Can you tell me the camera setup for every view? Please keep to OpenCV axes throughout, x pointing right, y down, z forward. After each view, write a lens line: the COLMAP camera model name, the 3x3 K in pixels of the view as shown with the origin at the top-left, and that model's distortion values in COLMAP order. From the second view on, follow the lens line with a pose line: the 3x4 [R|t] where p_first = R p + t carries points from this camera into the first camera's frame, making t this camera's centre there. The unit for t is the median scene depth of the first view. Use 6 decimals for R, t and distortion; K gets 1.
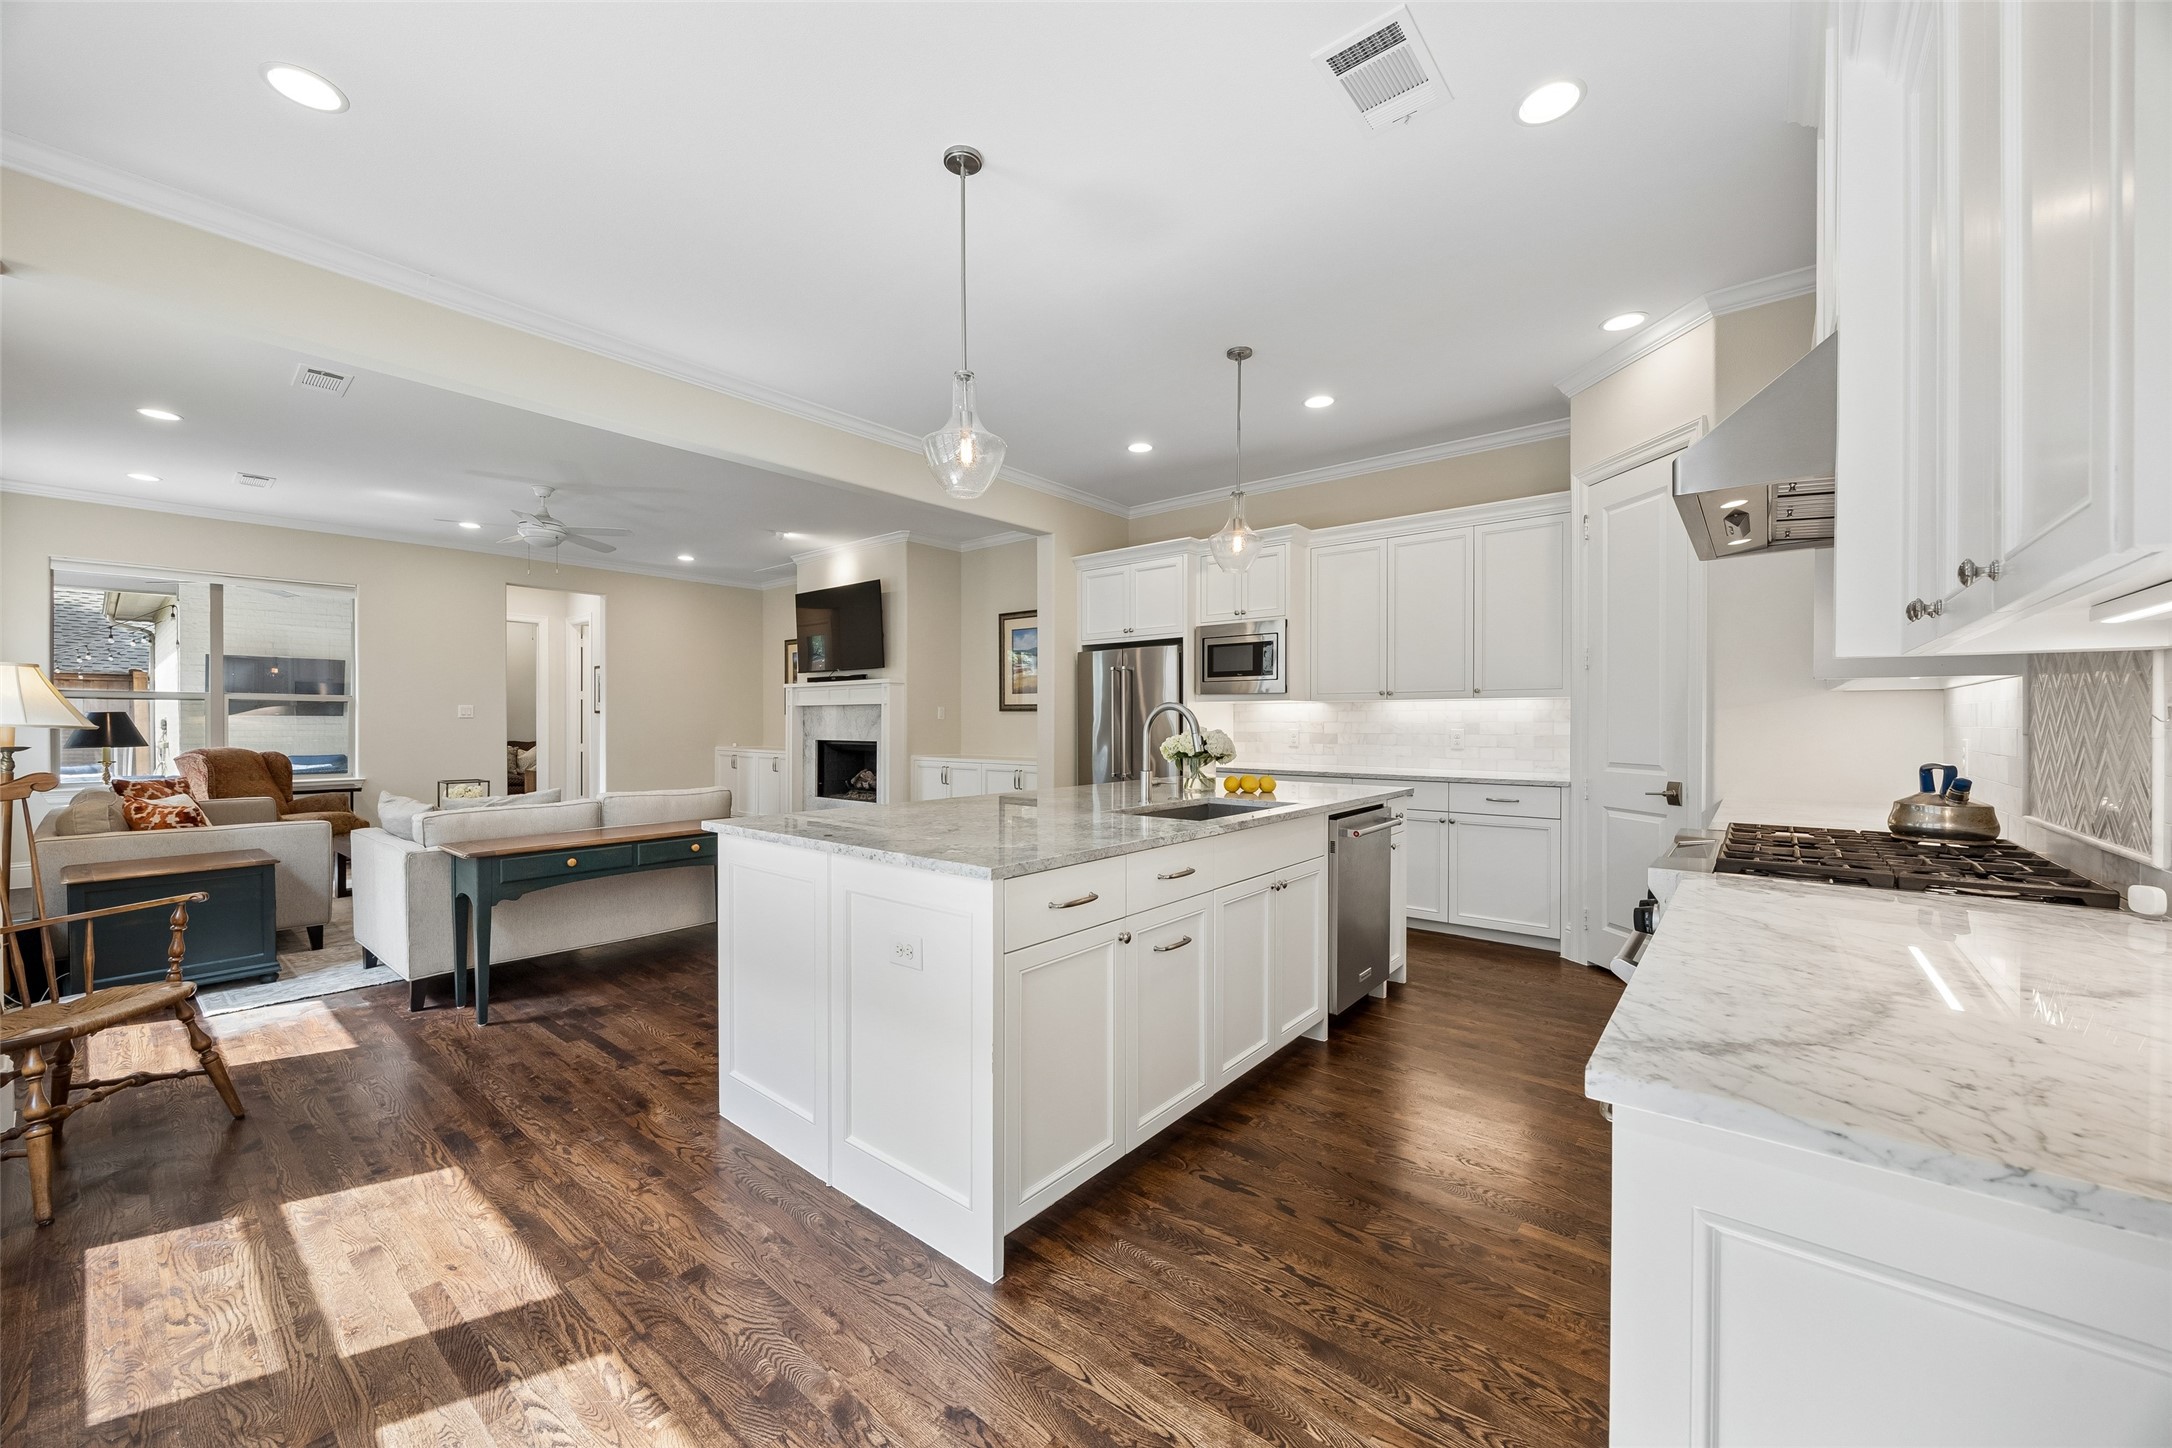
lens RADIAL K [[828.5, 0, 1074.3], [0, 828.5, 725.0], [0, 0, 1]] dist [-0.000393, 0.000283]
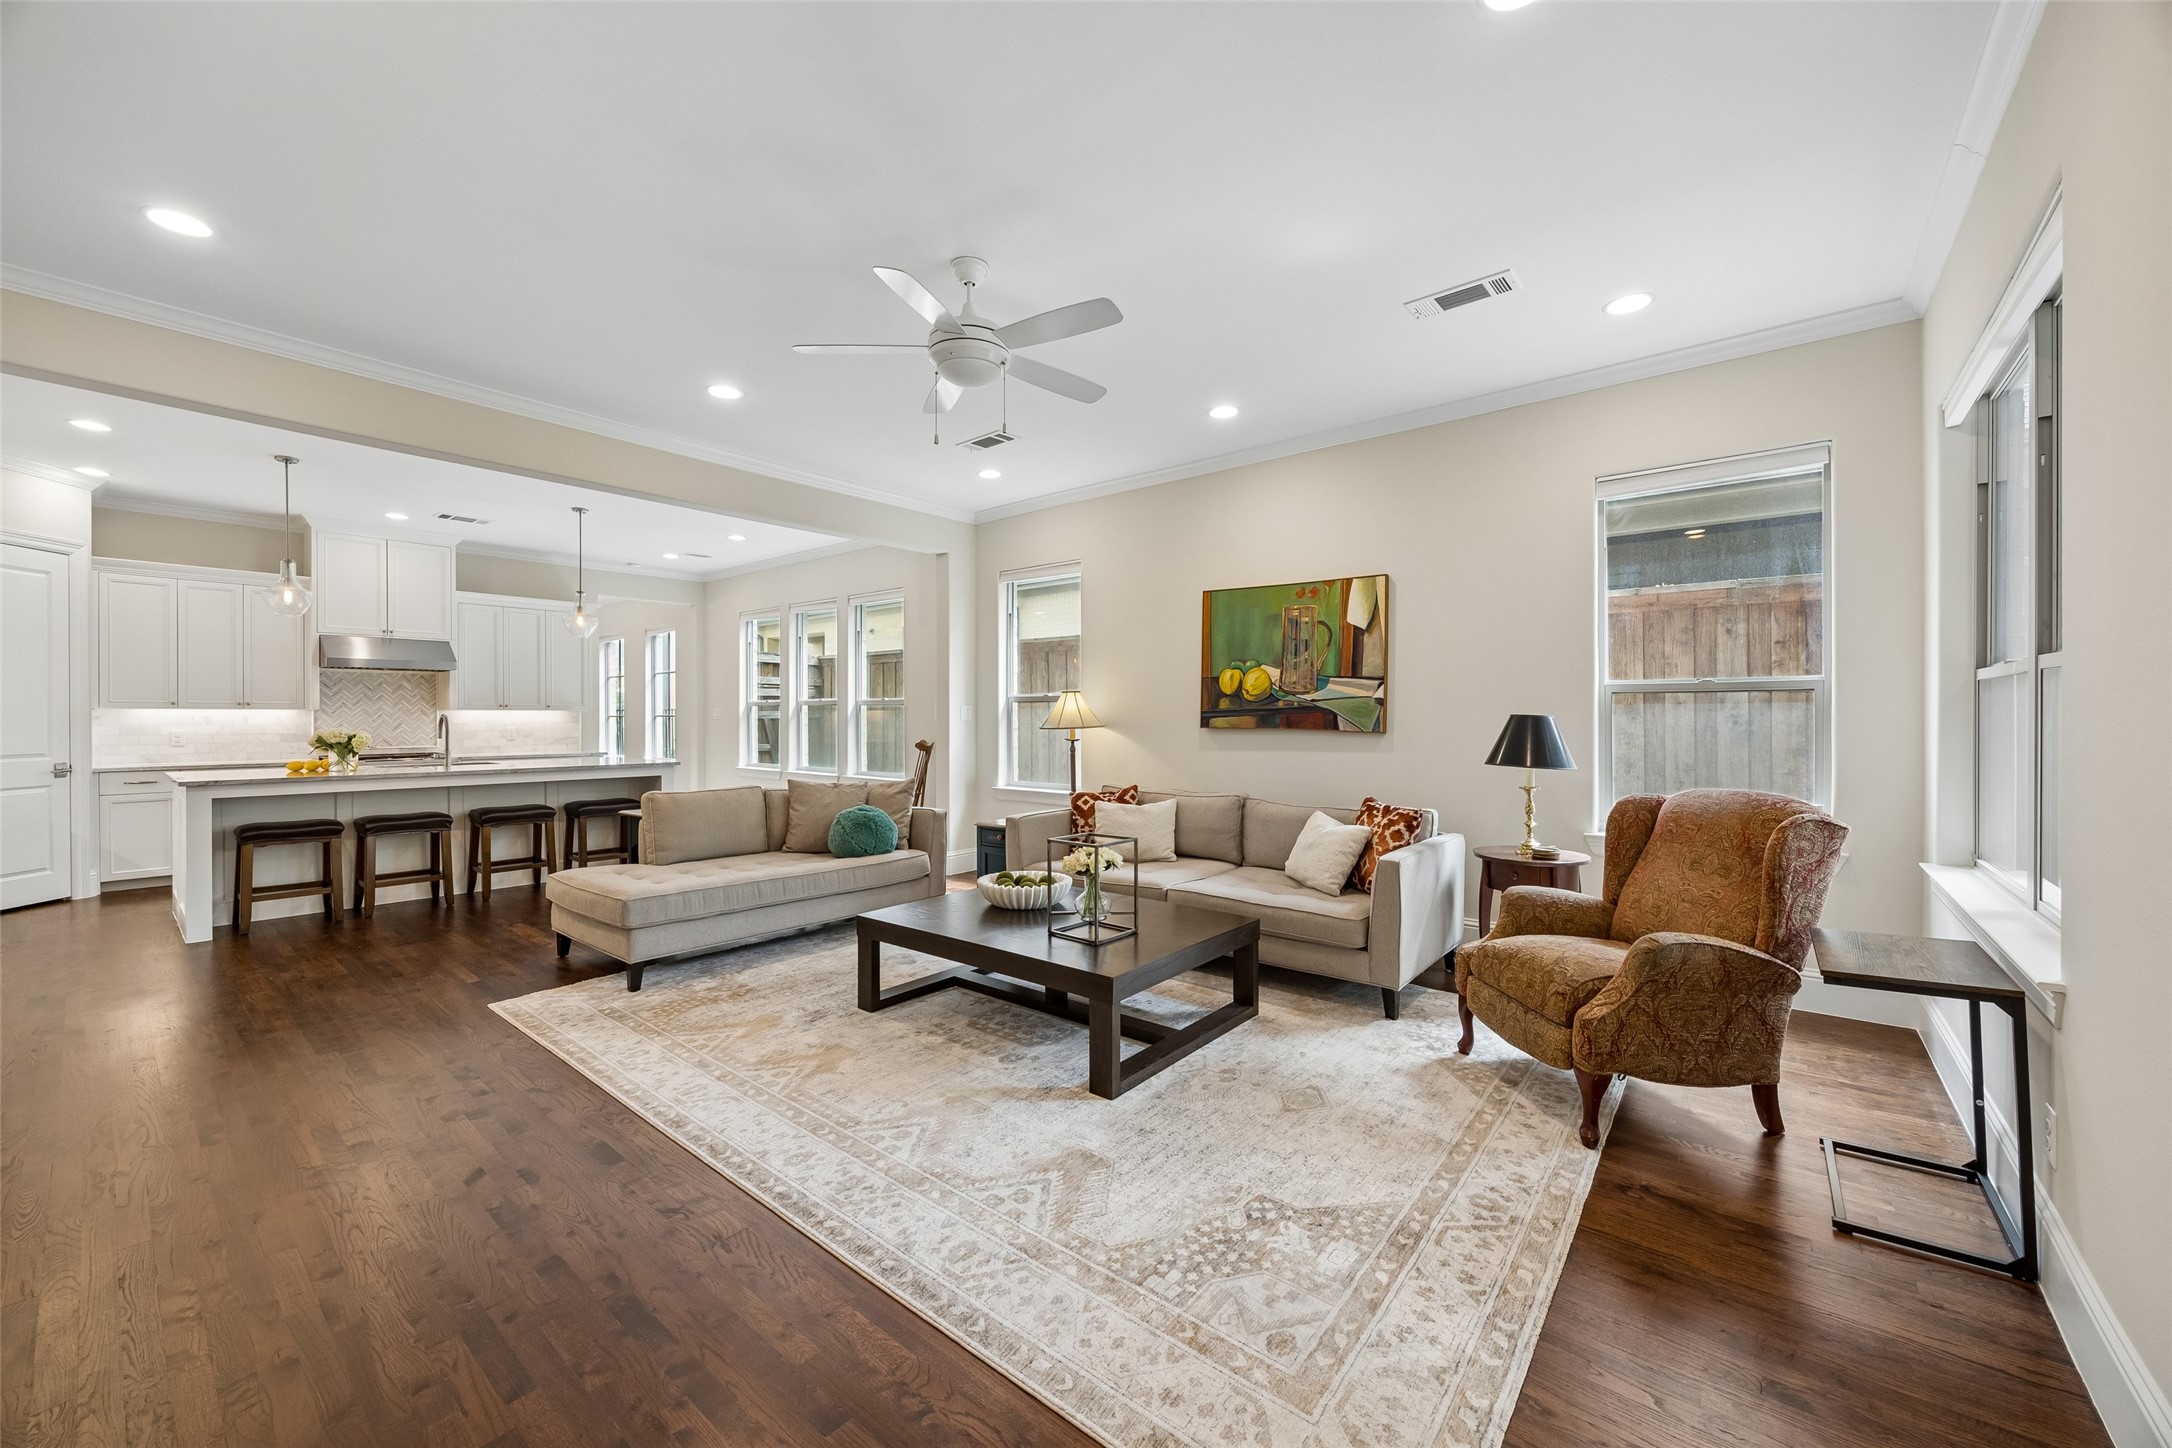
lens RADIAL K [[832.6, 0, 1080.9], [0, 832.6, 721.7], [0, 0, 1]] dist [-0.001259, -0.000169]
pose [[-0.999991, -0.000820, -0.004221, -1.195615], [-0.000858, 0.999959, 0.008999, -0.024065], [0.004213, 0.009003, -0.999951, 2.548303]]
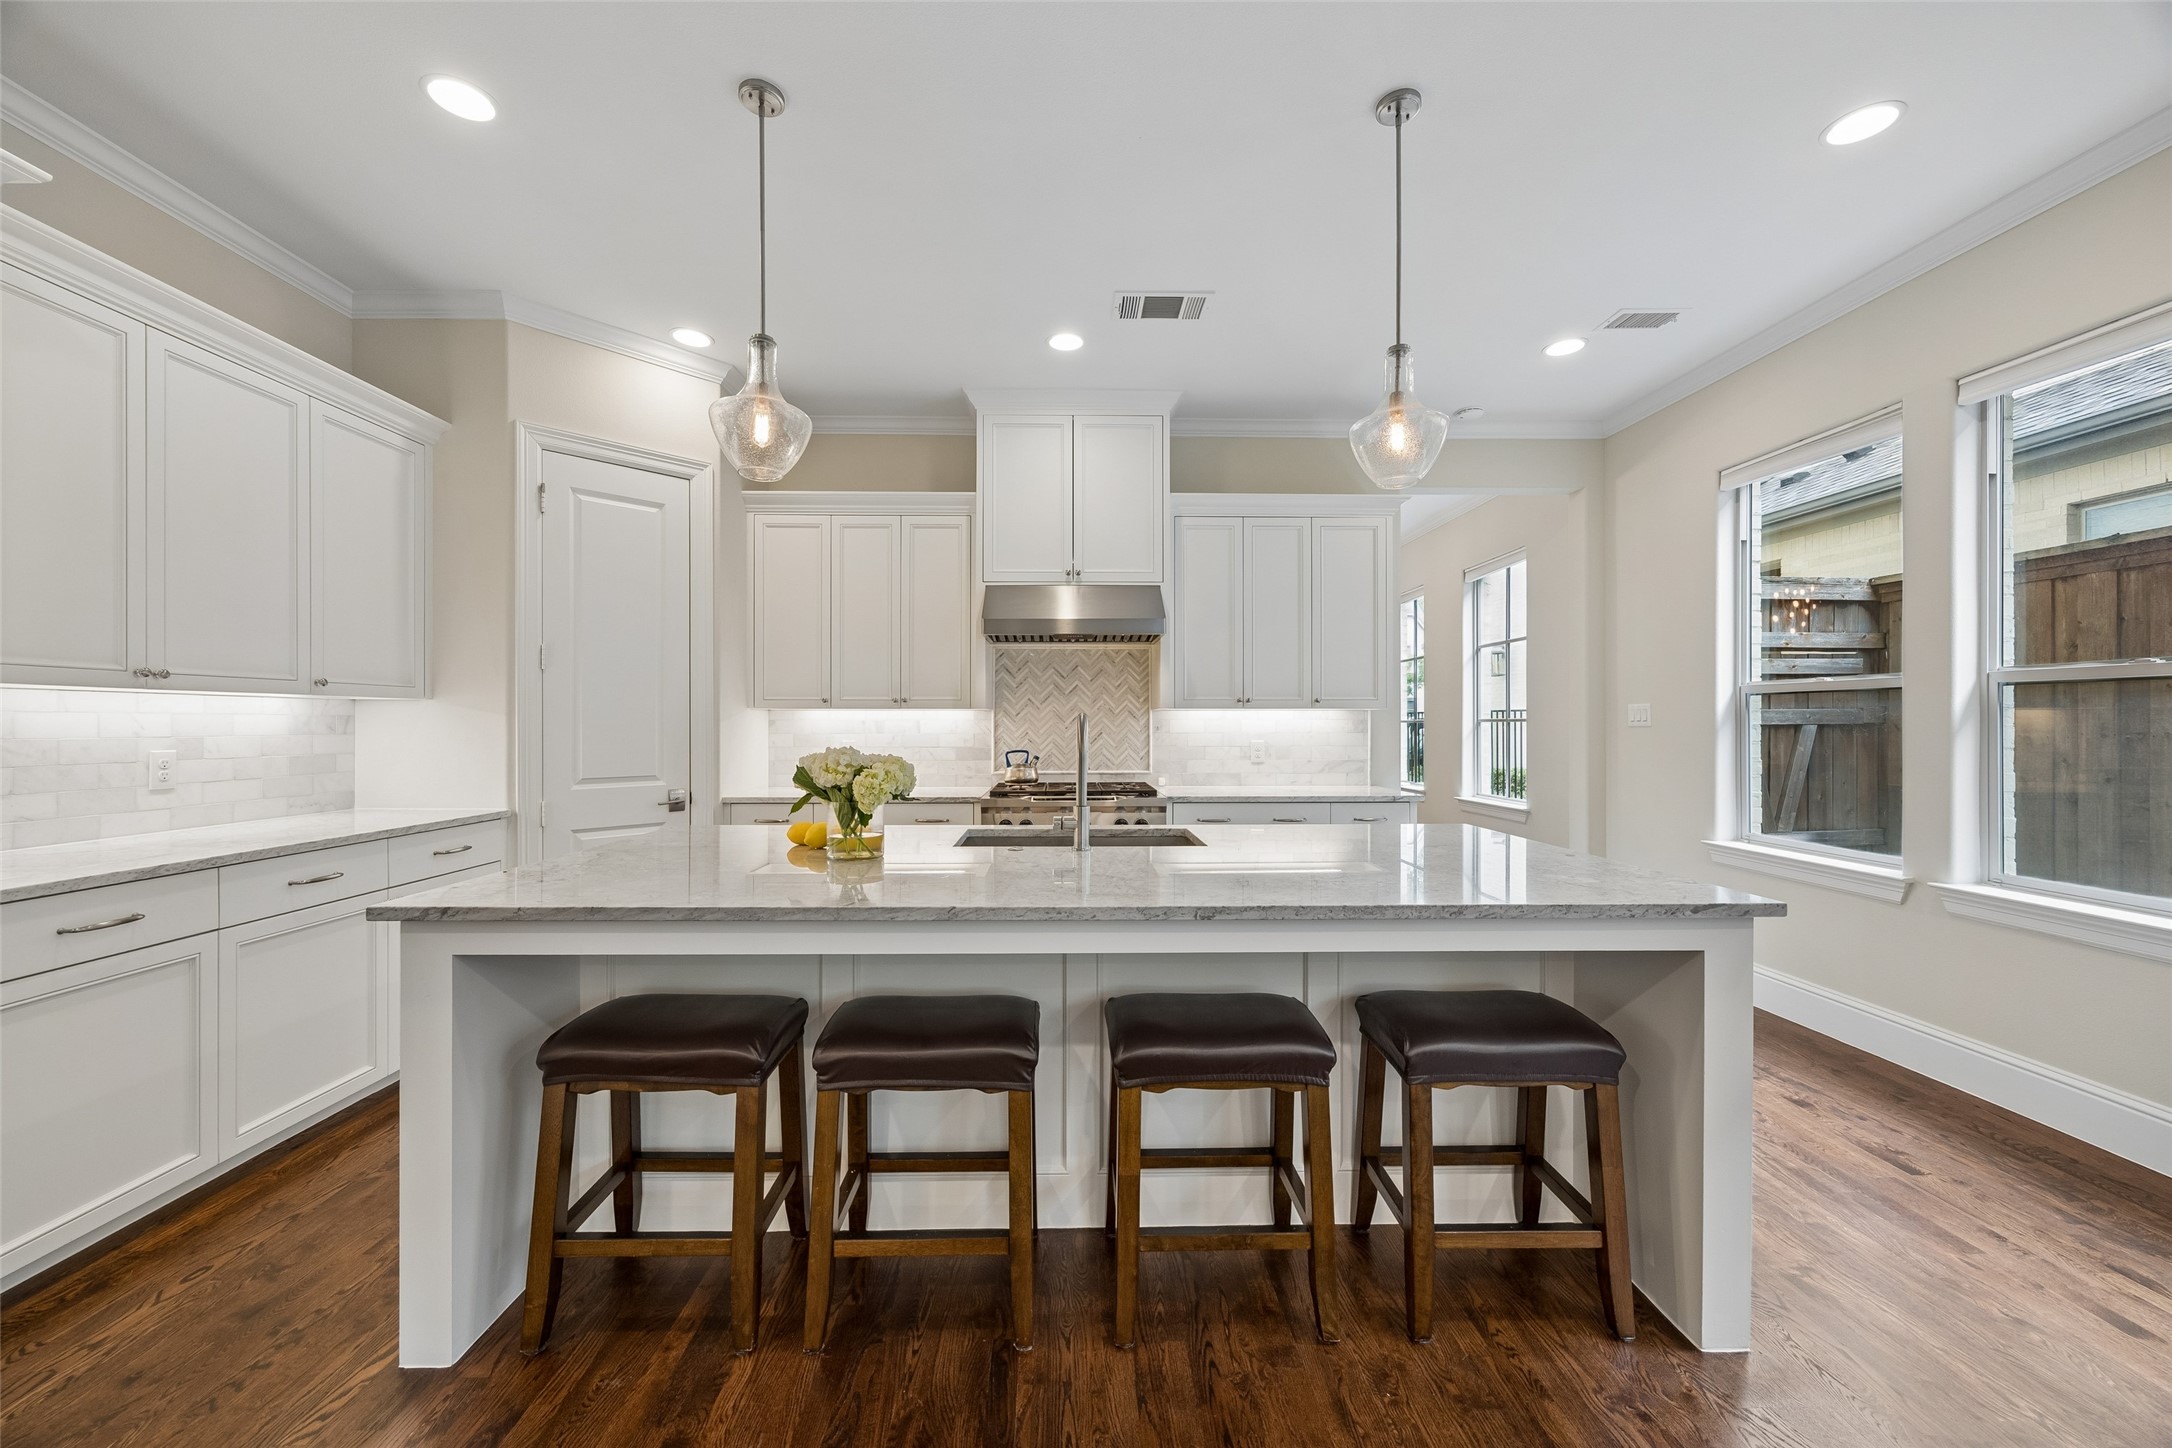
lens RADIAL K [[832.6, 0, 1080.9], [0, 832.6, 721.7], [0, 0, 1]] dist [-0.001259, -0.000169]
pose [[-0.668804, 0.000725, 0.743439, -0.403281], [0.001775, 0.999998, 0.000622, -0.016983], [-0.743437, 0.001735, -0.668804, 1.303199]]
